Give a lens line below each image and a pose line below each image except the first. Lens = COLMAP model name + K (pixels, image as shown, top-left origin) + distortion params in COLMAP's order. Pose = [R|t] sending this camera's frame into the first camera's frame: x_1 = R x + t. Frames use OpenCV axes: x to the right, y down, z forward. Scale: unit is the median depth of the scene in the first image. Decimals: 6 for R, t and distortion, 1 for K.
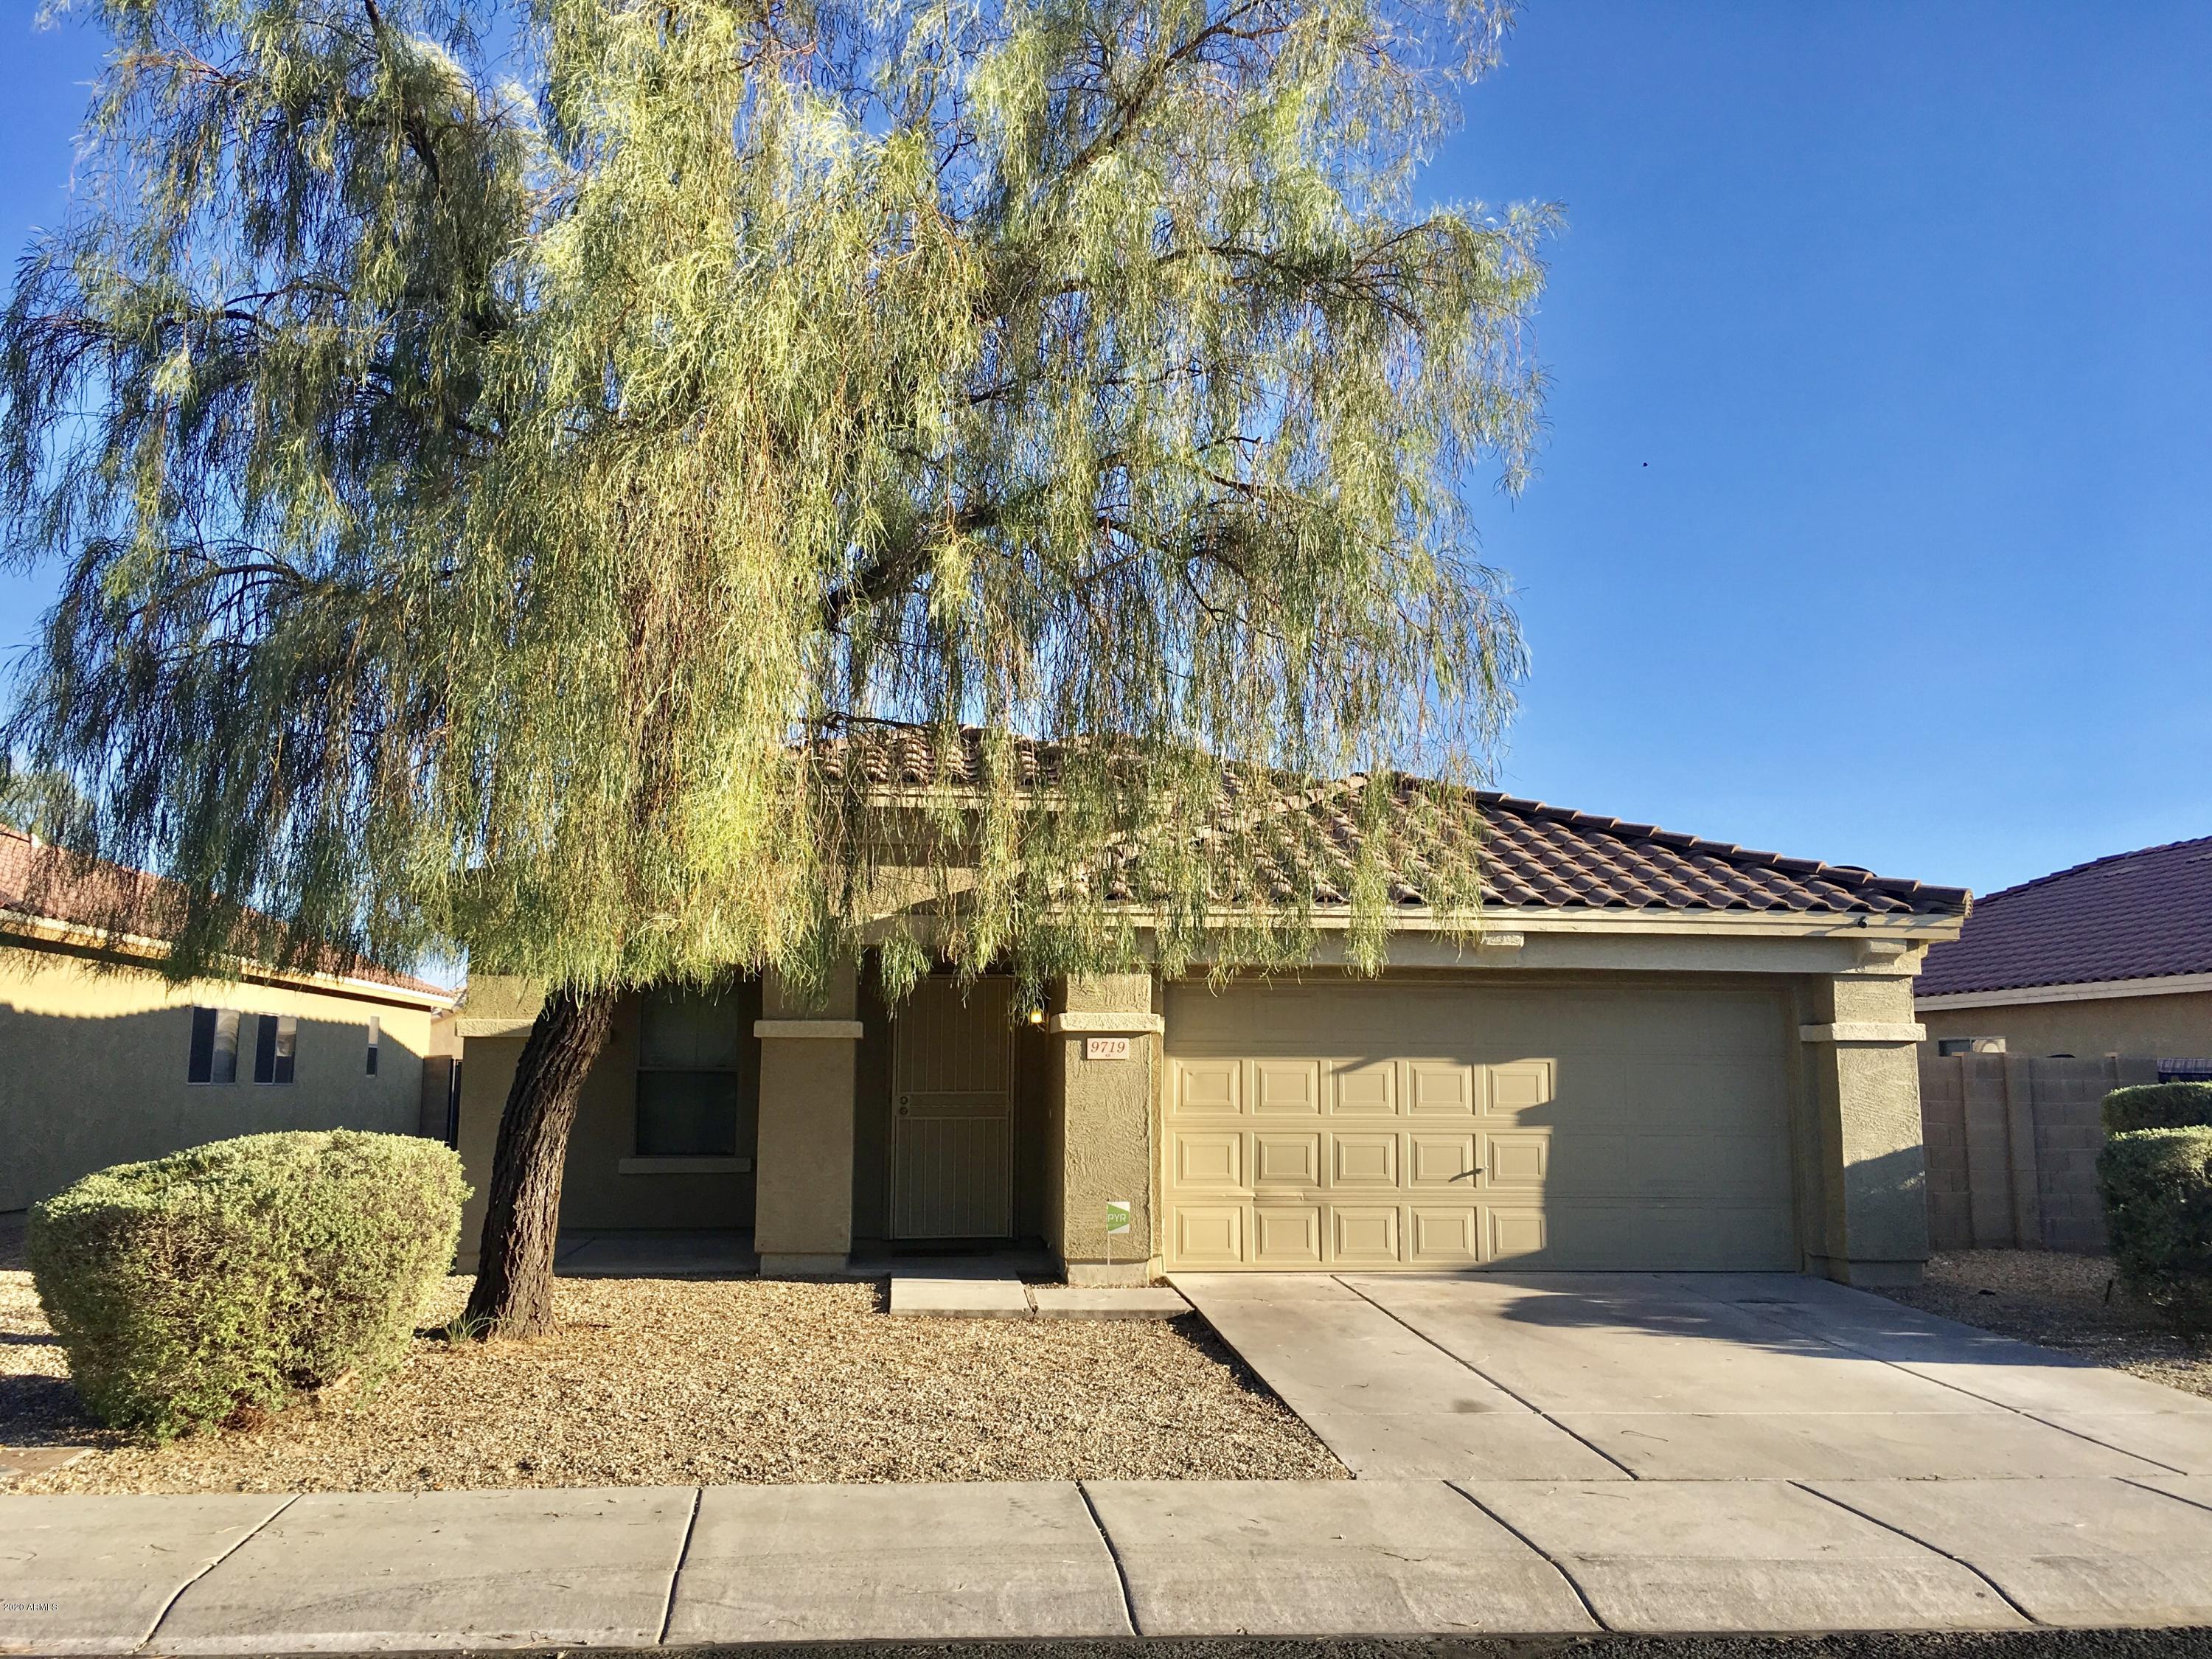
lens RADIAL K [[1871.1, 0, 1098.2], [0, 1871.1, 827.2], [0, 0, 1]] dist [0.074873, -0.098510]
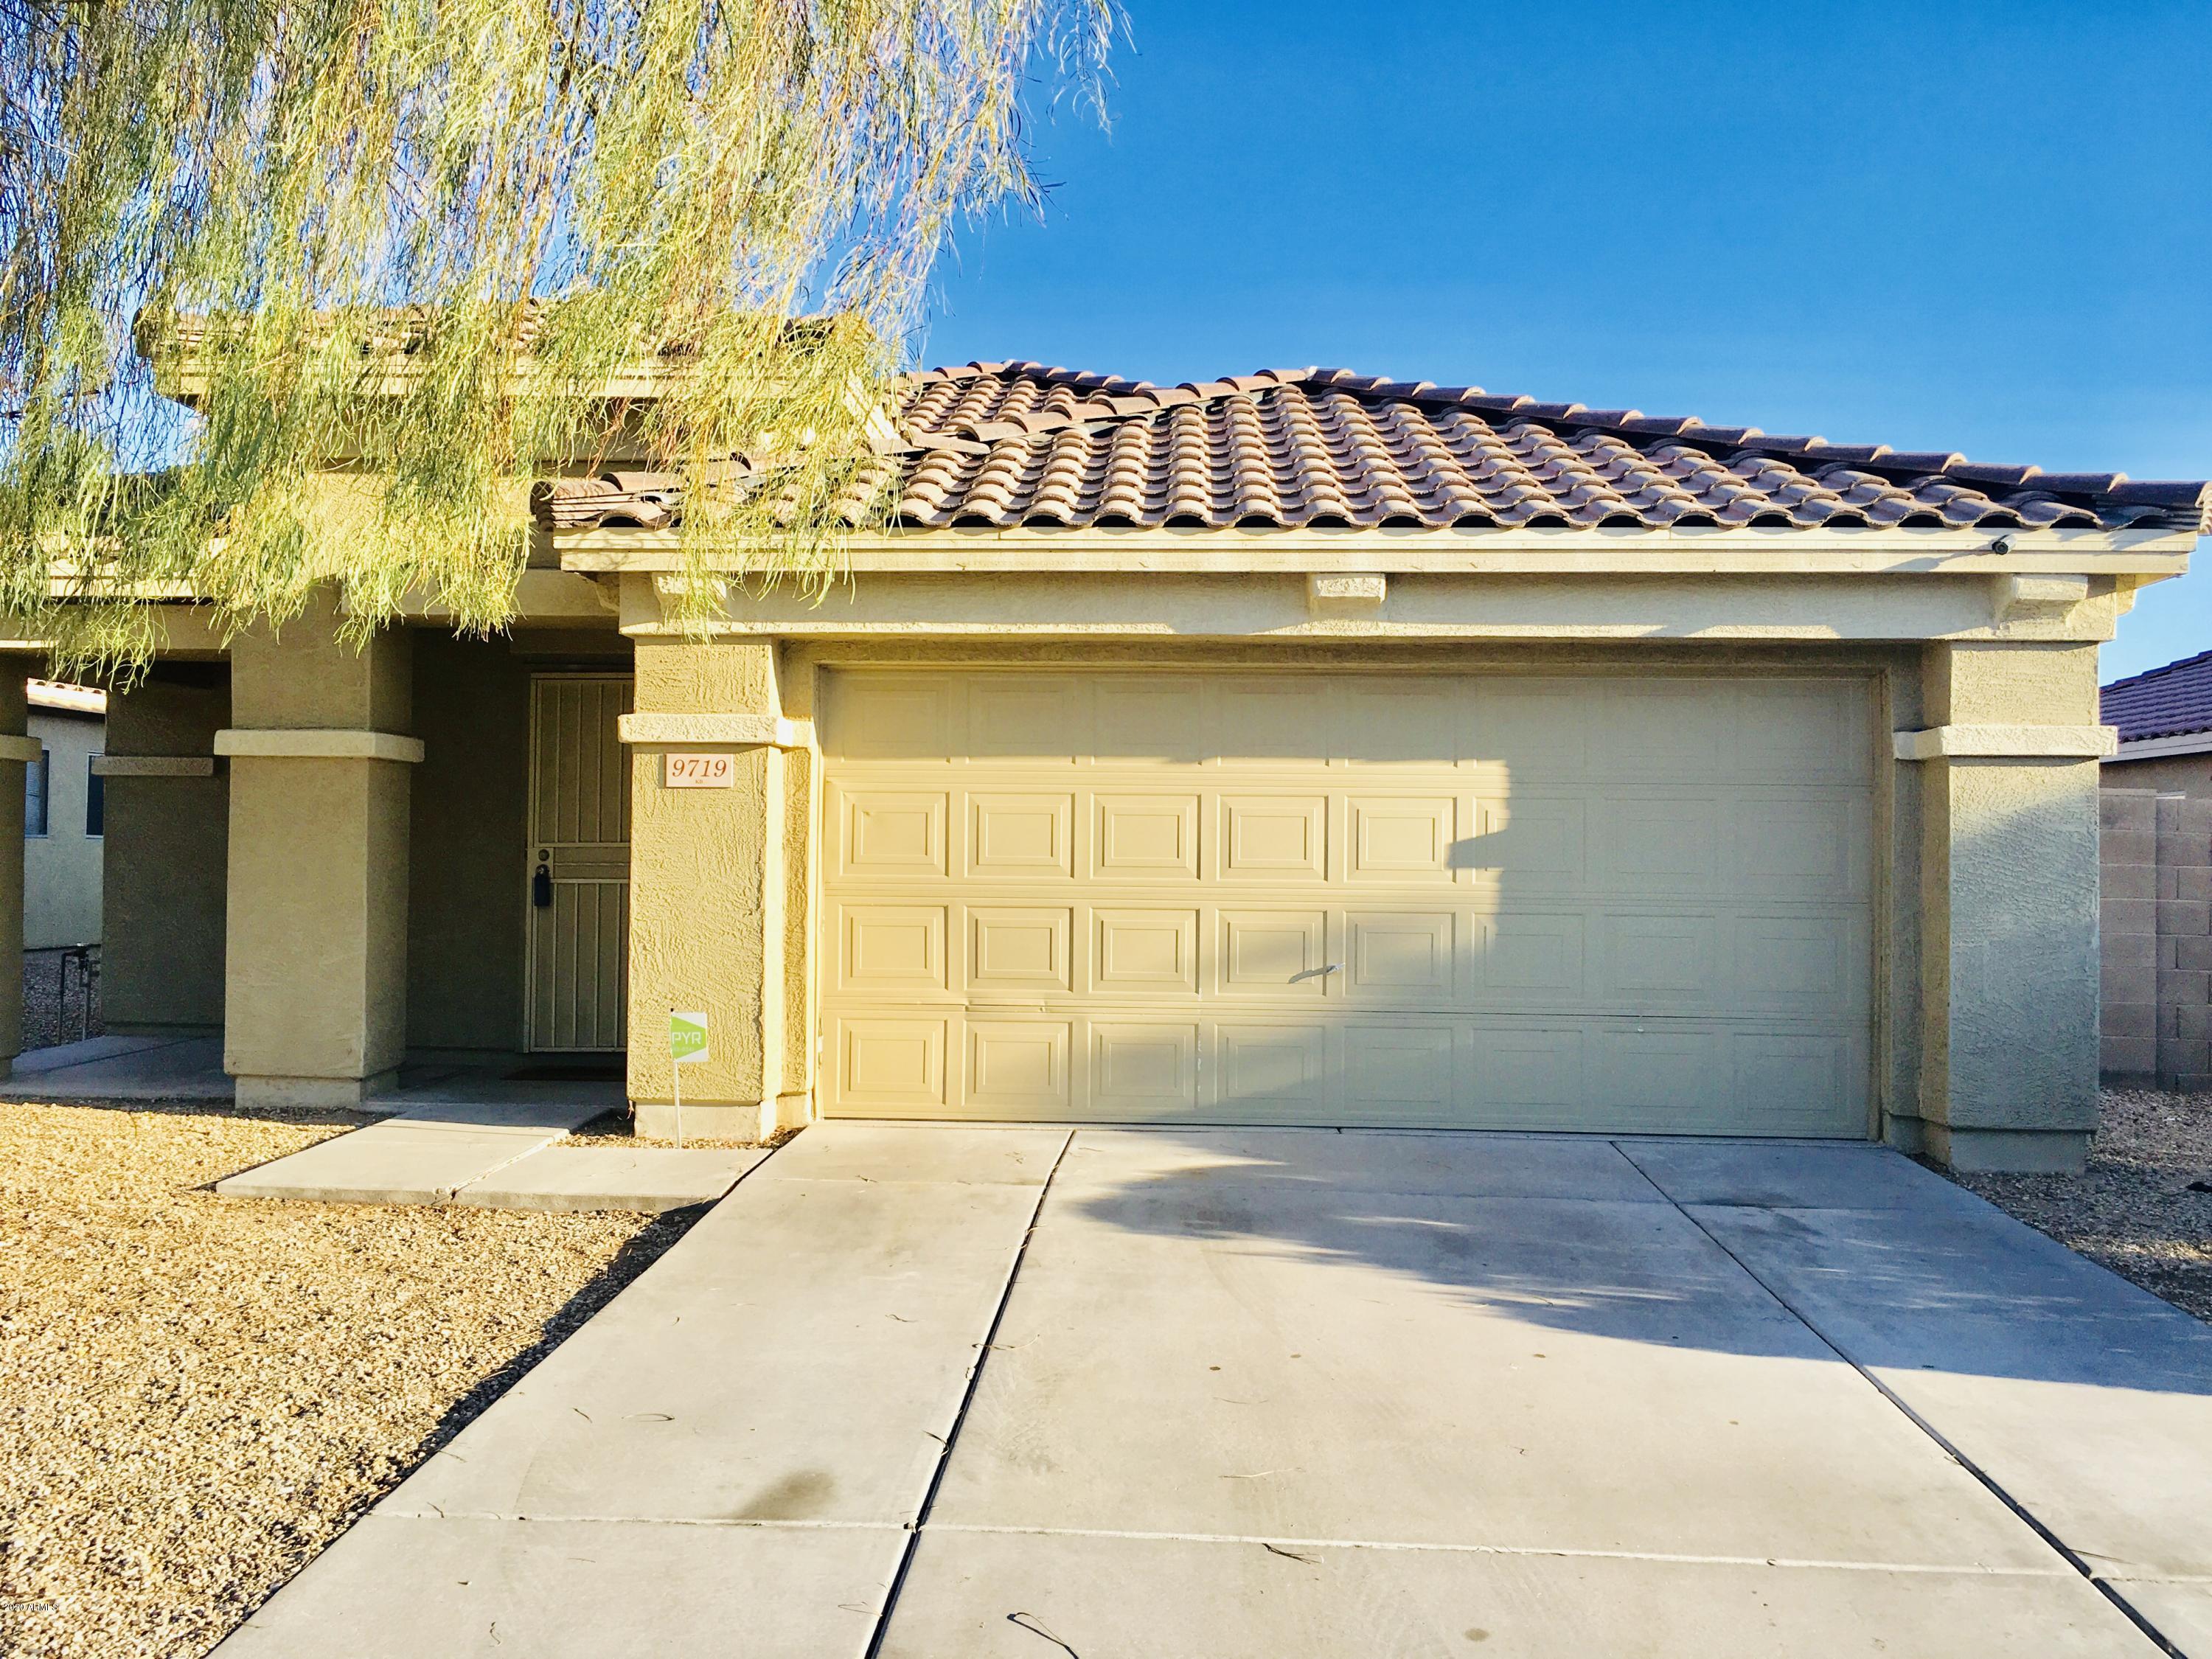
lens RADIAL K [[1871.1, 0, 1103.6], [0, 1871.1, 832.4], [0, 0, 1]] dist [0.074873, -0.098510]
pose [[0.987485, 0.004310, -0.157652, 0.228504], [0.014458, 0.992943, 0.117705, 0.064936], [0.157047, -0.118512, 0.980455, 0.392783]]
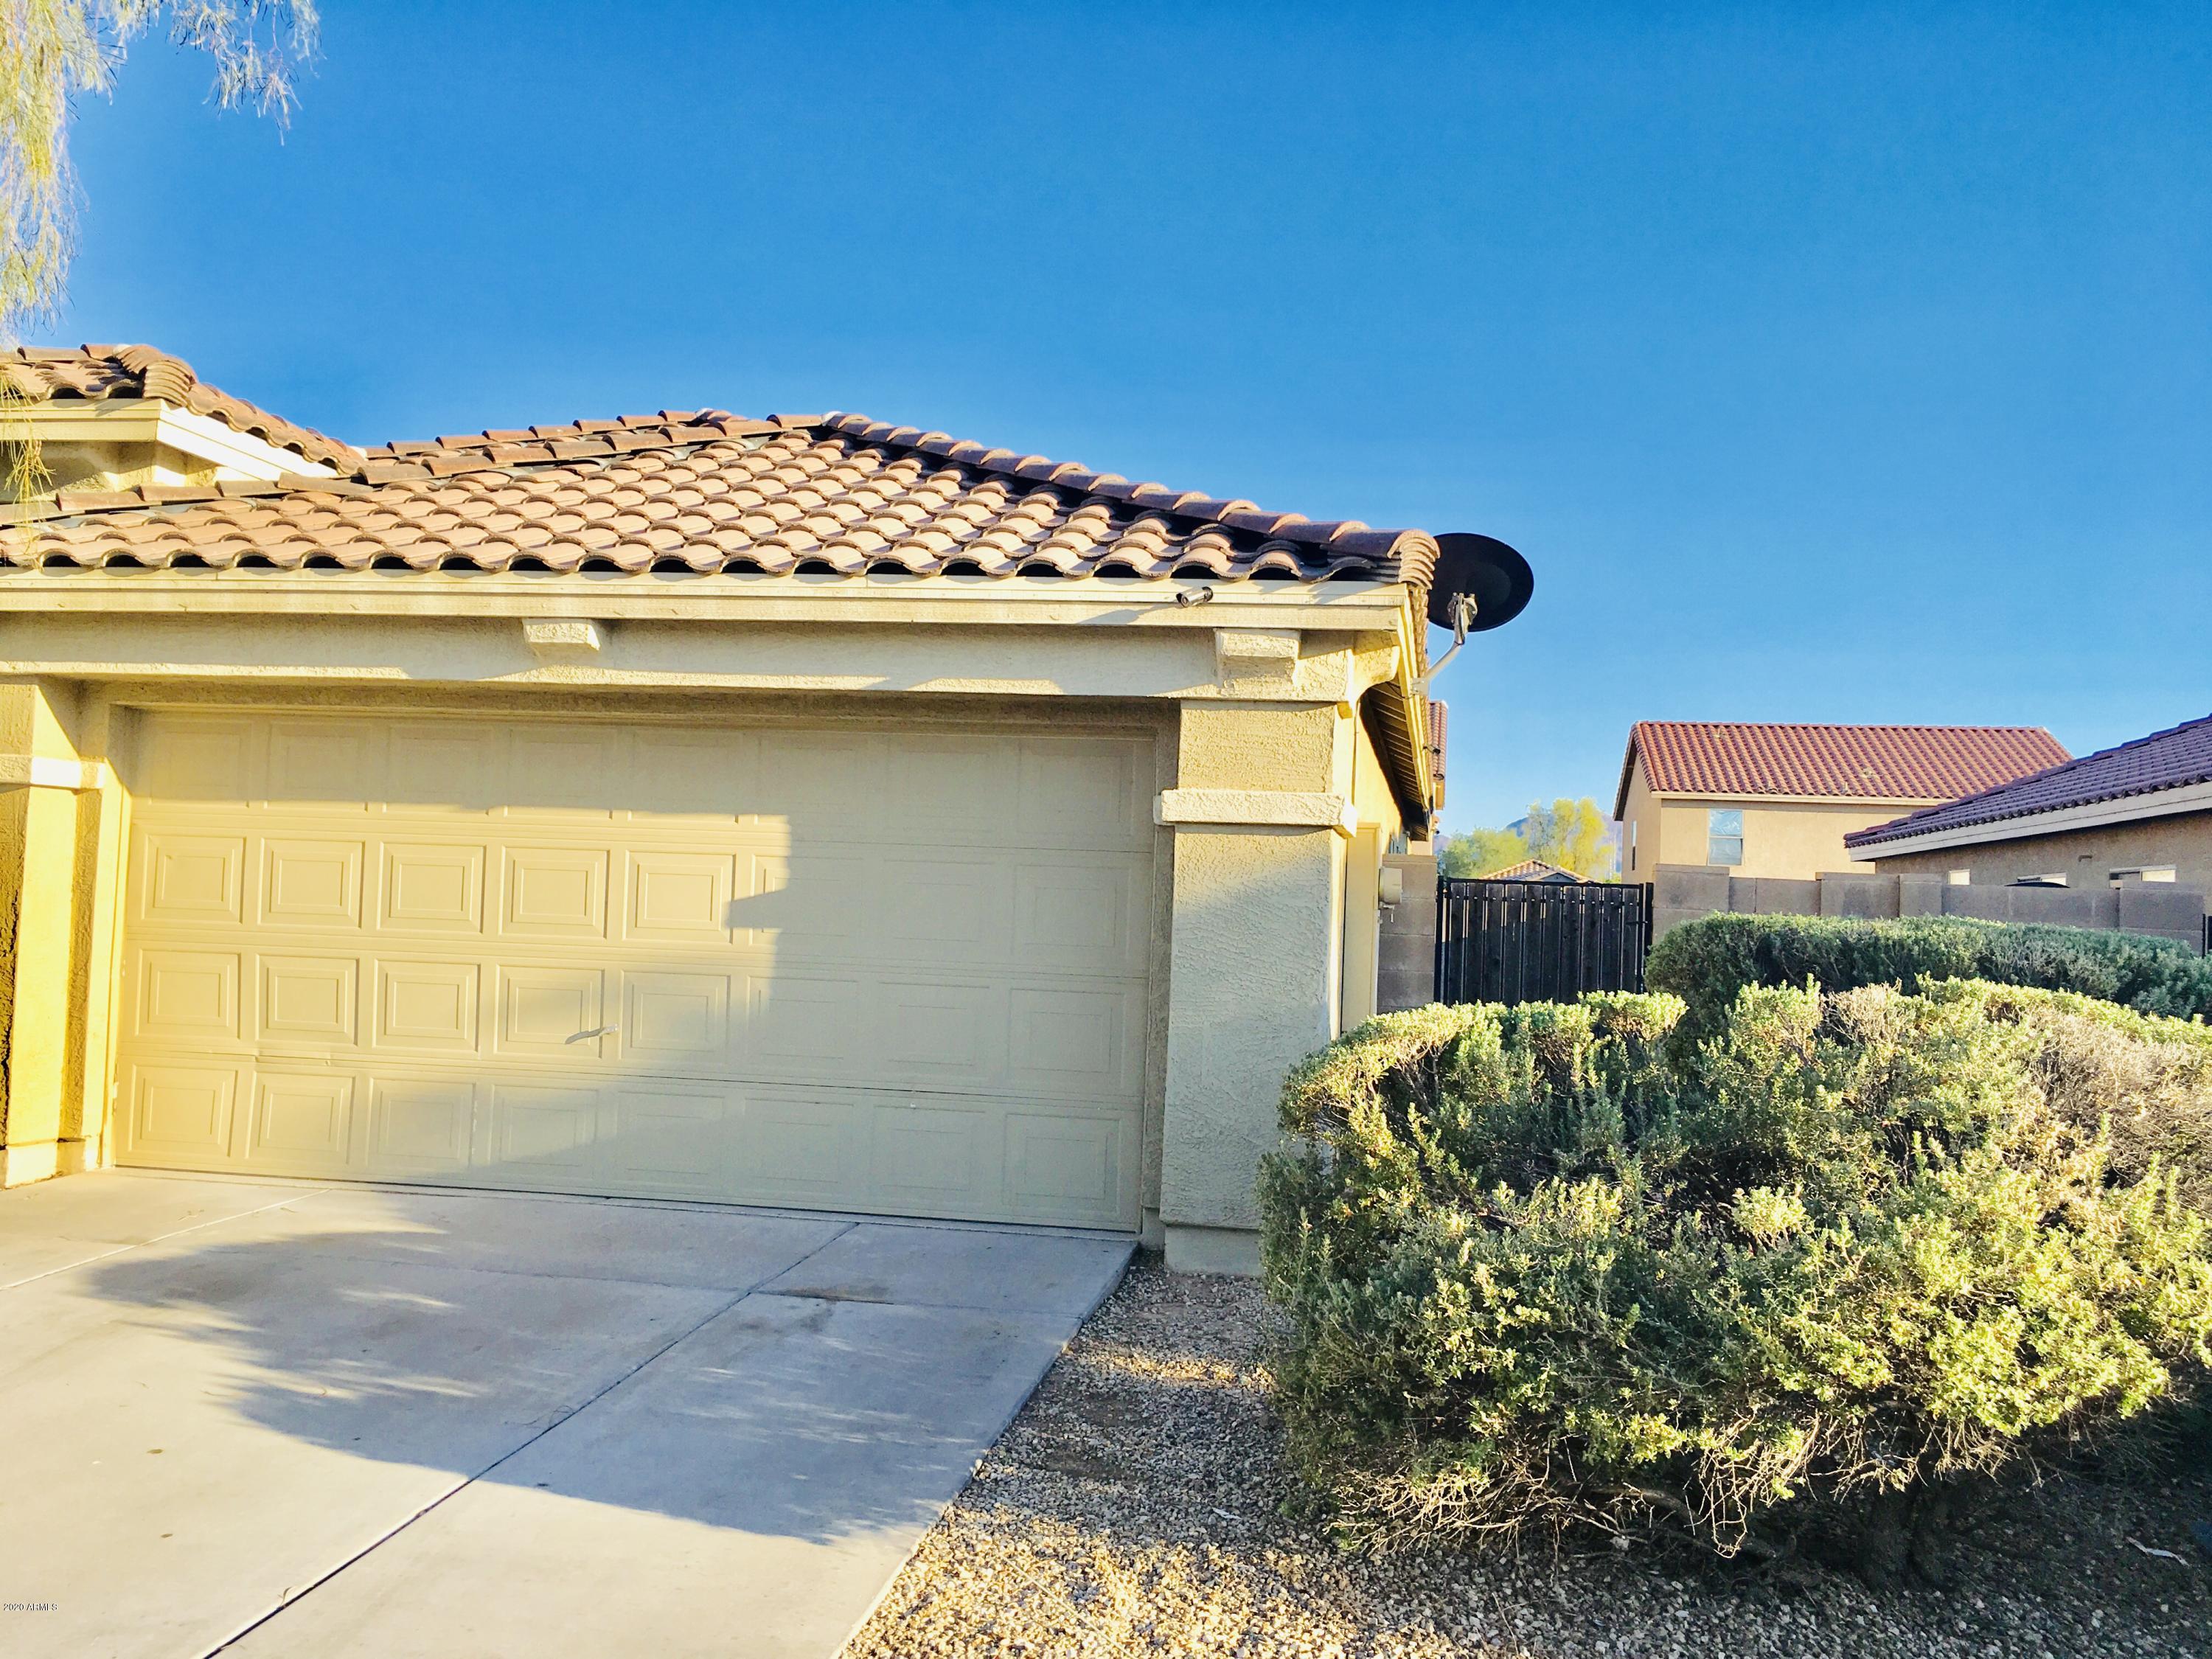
lens RADIAL K [[1871.1, 0, 1106.6], [0, 1871.1, 827.0], [0, 0, 1]] dist [0.074873, -0.098510]
pose [[0.959354, 0.020318, -0.281474, 0.526945], [0.003777, 0.996391, 0.084795, 0.069676], [0.282181, -0.082412, 0.955815, 0.487556]]
